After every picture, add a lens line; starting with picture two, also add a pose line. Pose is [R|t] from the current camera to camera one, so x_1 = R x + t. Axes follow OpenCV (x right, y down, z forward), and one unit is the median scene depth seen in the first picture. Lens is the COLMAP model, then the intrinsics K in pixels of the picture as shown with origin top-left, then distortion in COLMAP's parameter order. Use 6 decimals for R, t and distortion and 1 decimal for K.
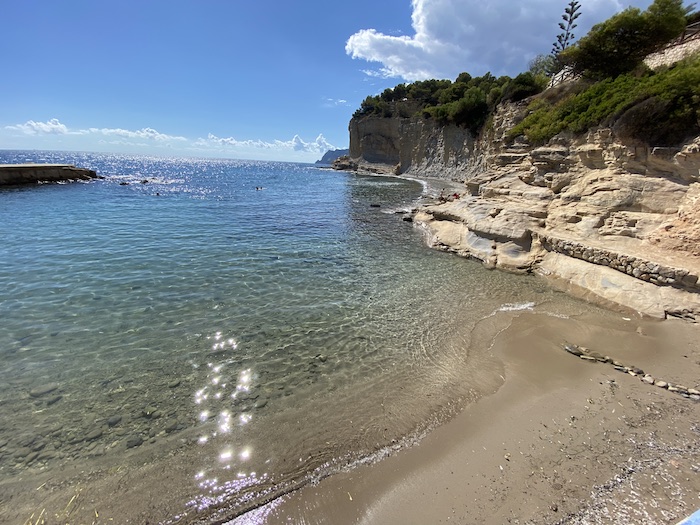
lens RADIAL K [[284.3, 0, 338.8], [0, 284.3, 262.9], [0, 0, 1]] dist [0.003251, -0.010767]
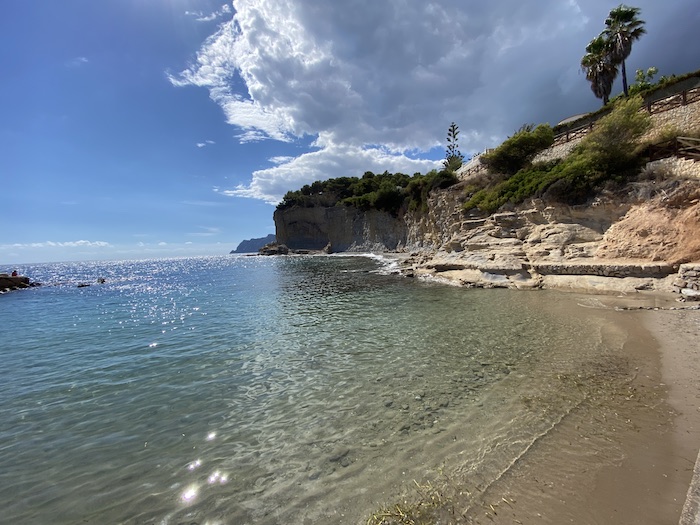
lens RADIAL K [[284.3, 0, 338.8], [0, 284.3, 262.9], [0, 0, 1]] dist [0.003251, -0.010767]
pose [[0.957221, -0.106467, 0.269060, -0.096364], [0.177428, 0.950492, -0.255115, 0.013089], [-0.228578, 0.291940, 0.928721, -0.022406]]
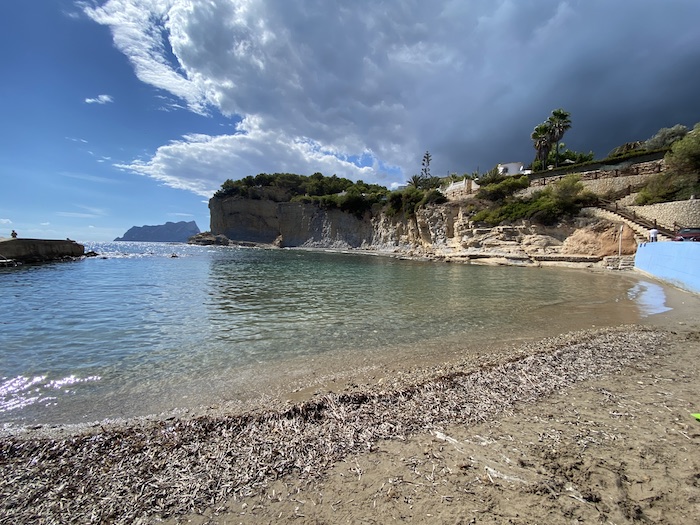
lens RADIAL K [[274.3, 0, 353.2], [0, 274.3, 278.4], [0, 0, 1]] dist [0.012152, 0.000057]
pose [[0.813968, -0.094839, 0.573116, -0.338720], [0.204136, 0.970359, -0.129350, 0.015373], [-0.543861, 0.222280, 0.809201, -0.028016]]
